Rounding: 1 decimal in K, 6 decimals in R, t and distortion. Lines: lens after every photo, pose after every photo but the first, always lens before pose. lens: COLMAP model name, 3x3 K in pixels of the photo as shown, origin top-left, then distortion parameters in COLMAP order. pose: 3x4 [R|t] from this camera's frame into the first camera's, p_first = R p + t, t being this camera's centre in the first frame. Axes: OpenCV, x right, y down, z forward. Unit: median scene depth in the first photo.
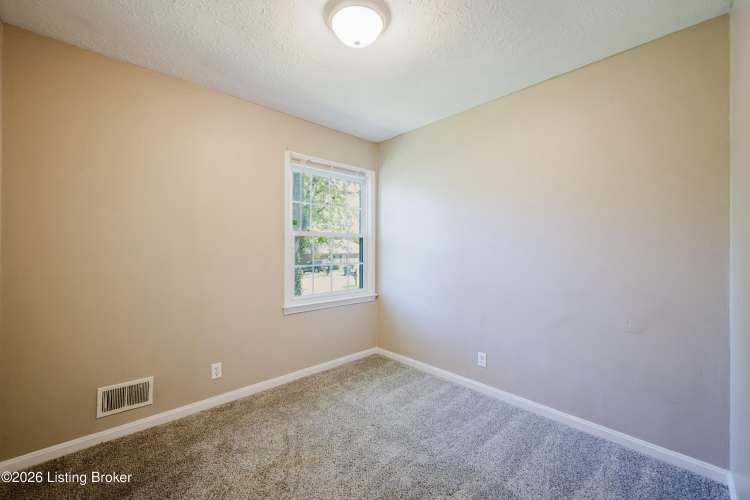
lens RADIAL K [[300.2, 0, 371.6], [0, 300.2, 246.9], [0, 0, 1]] dist [0.007012, -0.003717]
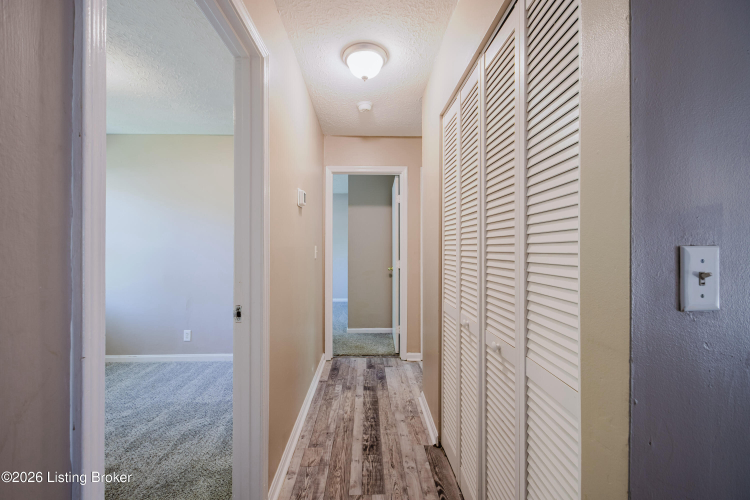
lens RADIAL K [[300.2, 0, 372.4], [0, 300.2, 246.5], [0, 0, 1]] dist [0.007012, -0.003717]
pose [[0.665163, -0.002164, 0.746695, -0.068488], [-0.000521, 0.999994, 0.003362, -0.006508], [-0.746698, -0.002625, 0.665158, -0.484299]]
